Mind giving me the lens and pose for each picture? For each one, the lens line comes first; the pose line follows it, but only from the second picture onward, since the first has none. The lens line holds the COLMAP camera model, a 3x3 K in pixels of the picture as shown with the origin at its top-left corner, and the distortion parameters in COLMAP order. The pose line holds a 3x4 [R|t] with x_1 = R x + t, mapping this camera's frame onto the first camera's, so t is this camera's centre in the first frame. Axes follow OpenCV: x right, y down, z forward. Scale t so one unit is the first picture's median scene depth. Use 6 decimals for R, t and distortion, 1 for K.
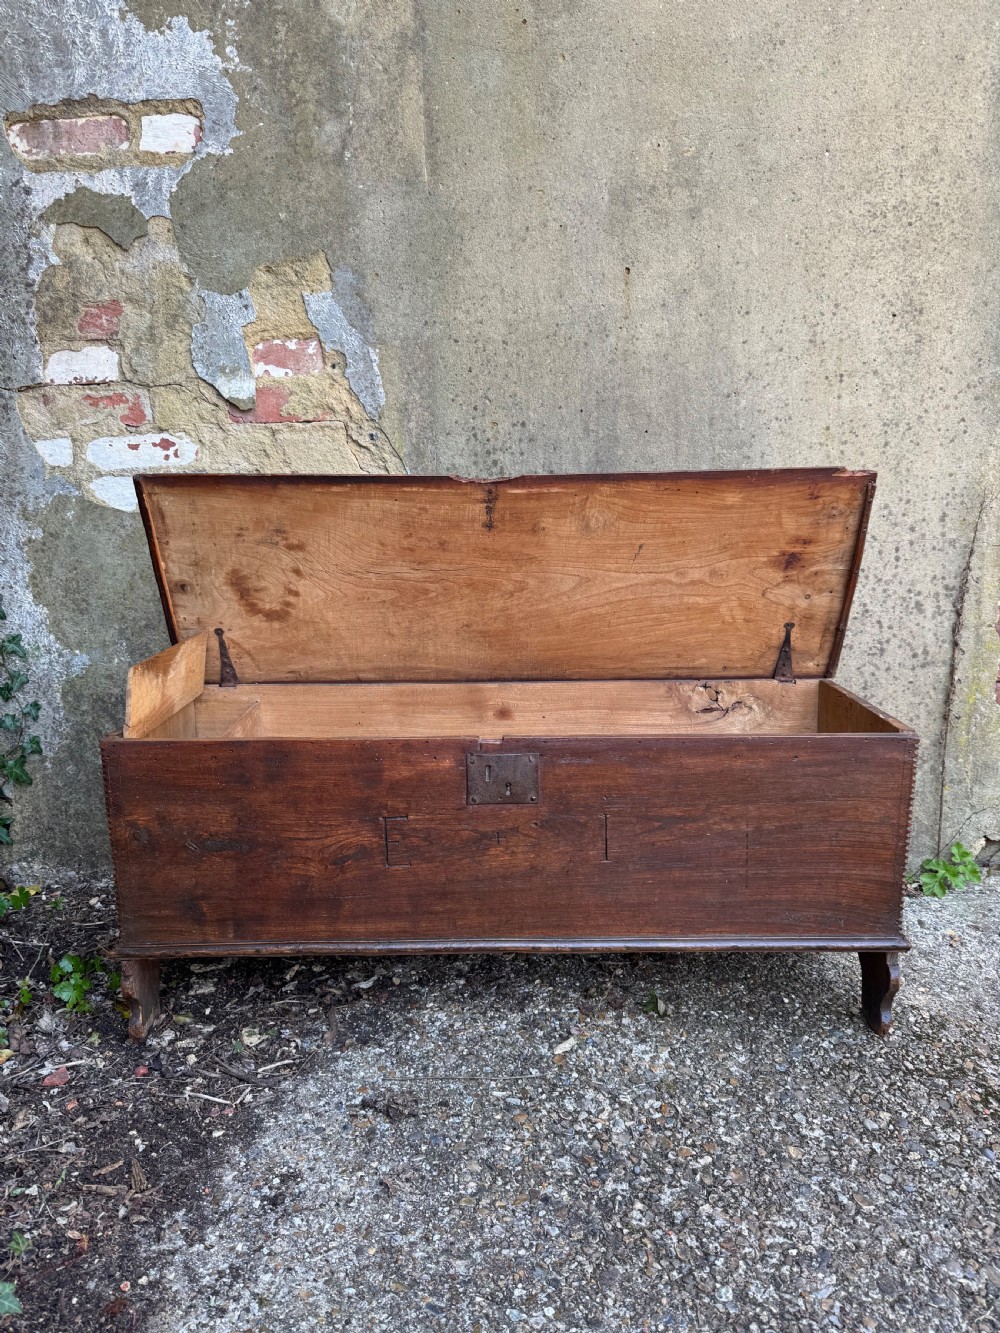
lens RADIAL K [[953.4, 0, 498.2], [0, 953.4, 675.1], [0, 0, 1]] dist [0.005501, -0.019082]
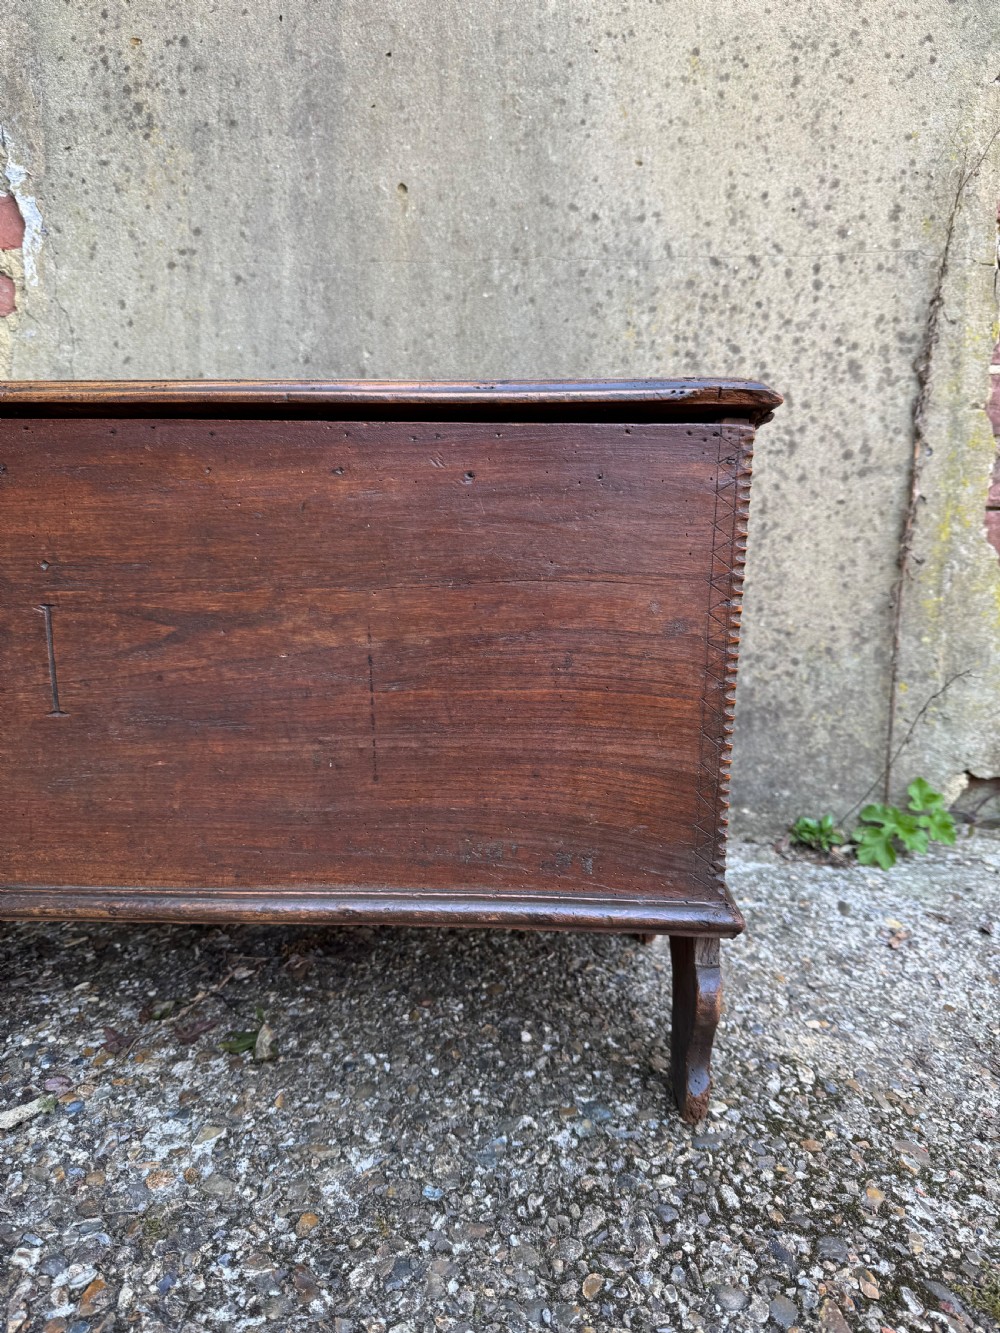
lens RADIAL K [[966.4, 0, 504.0], [0, 966.4, 670.2], [0, 0, 1]] dist [-0.010175, -0.009757]
pose [[0.999372, 0.024876, -0.025232, 0.258519], [-0.025437, 0.999431, -0.022169, 0.139887], [0.024666, 0.022797, 0.999436, 0.427500]]
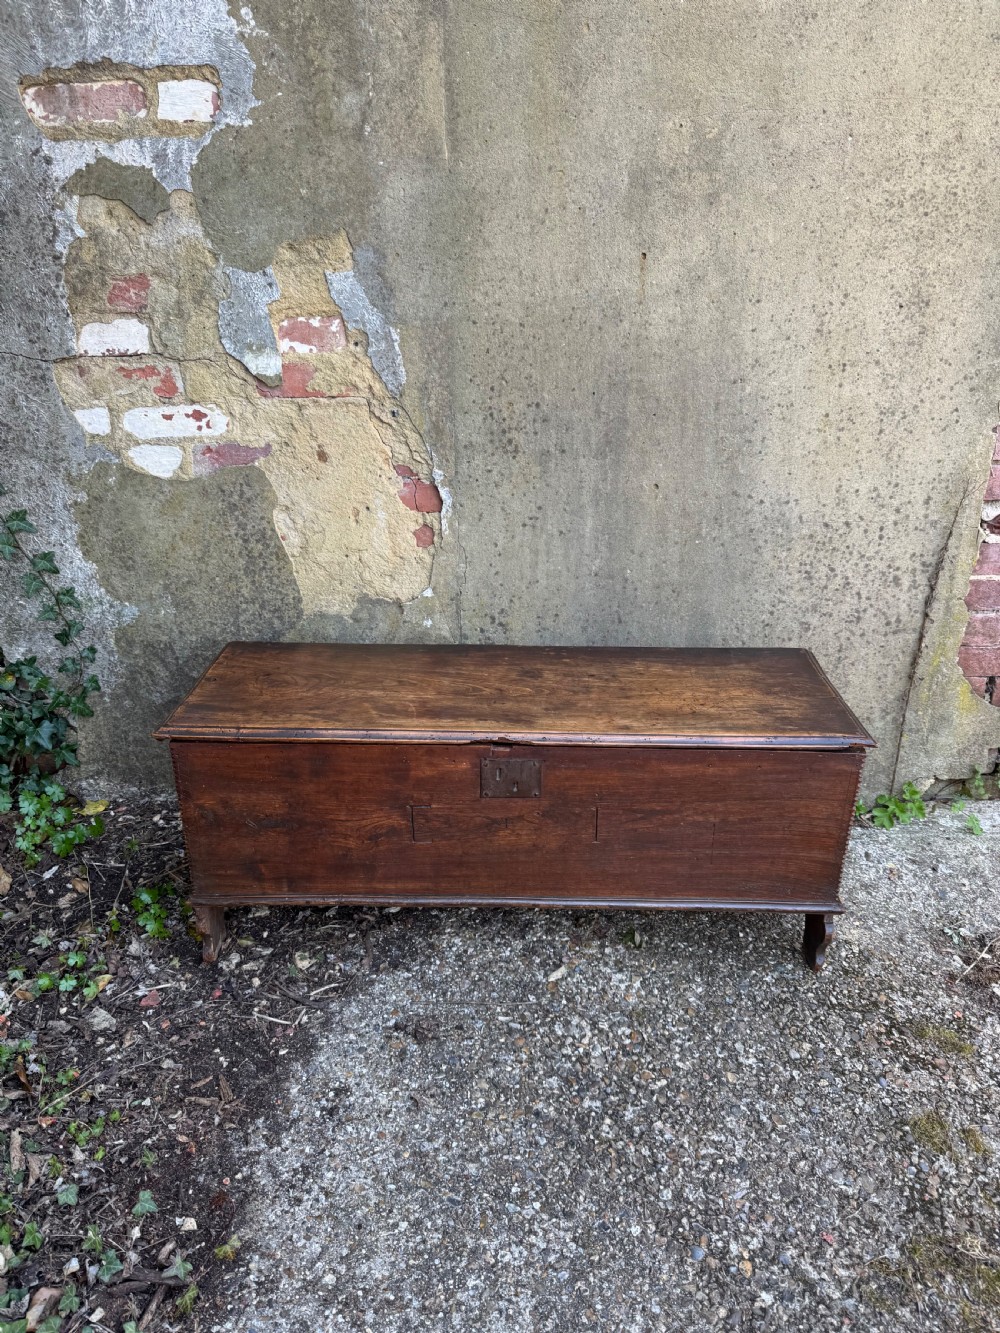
lens RADIAL K [[954.8, 0, 505.0], [0, 954.8, 676.6], [0, 0, 1]] dist [0.008085, -0.019820]
pose [[0.999823, 0.018794, -0.001264, -0.002691], [-0.018035, 0.974494, 0.223686, -0.212419], [0.005436, -0.223624, 0.974660, -0.096245]]
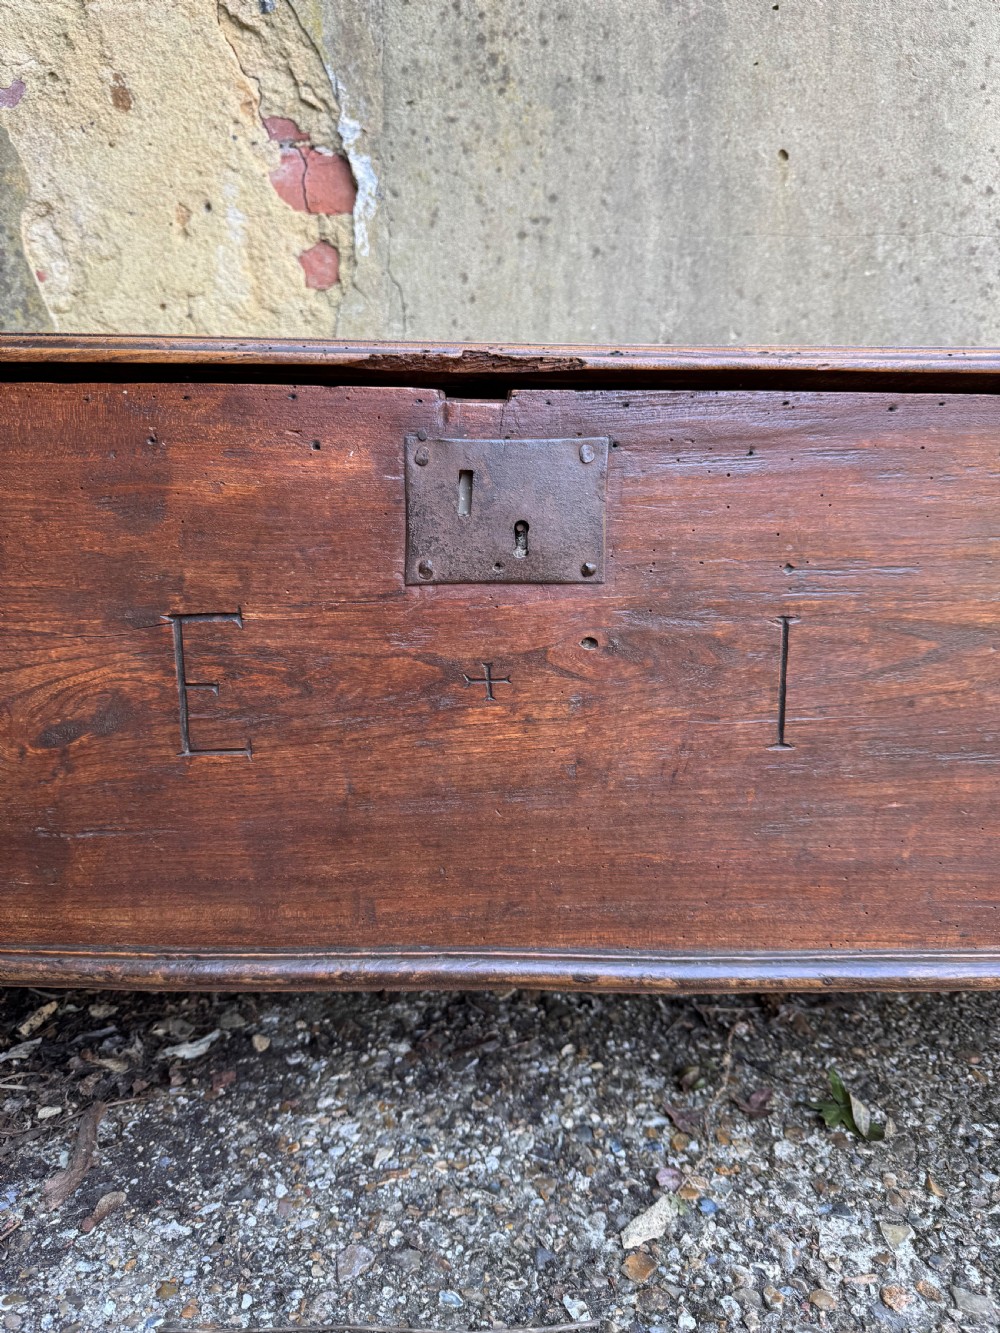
lens RADIAL K [[969.4, 0, 499.2], [0, 969.4, 671.0], [0, 0, 1]] dist [-0.022504, 0.003248]
pose [[0.999741, 0.018090, 0.013803, -0.001270], [-0.017777, 0.999589, -0.022506, 0.137097], [-0.014205, 0.022255, 0.999651, 0.482298]]
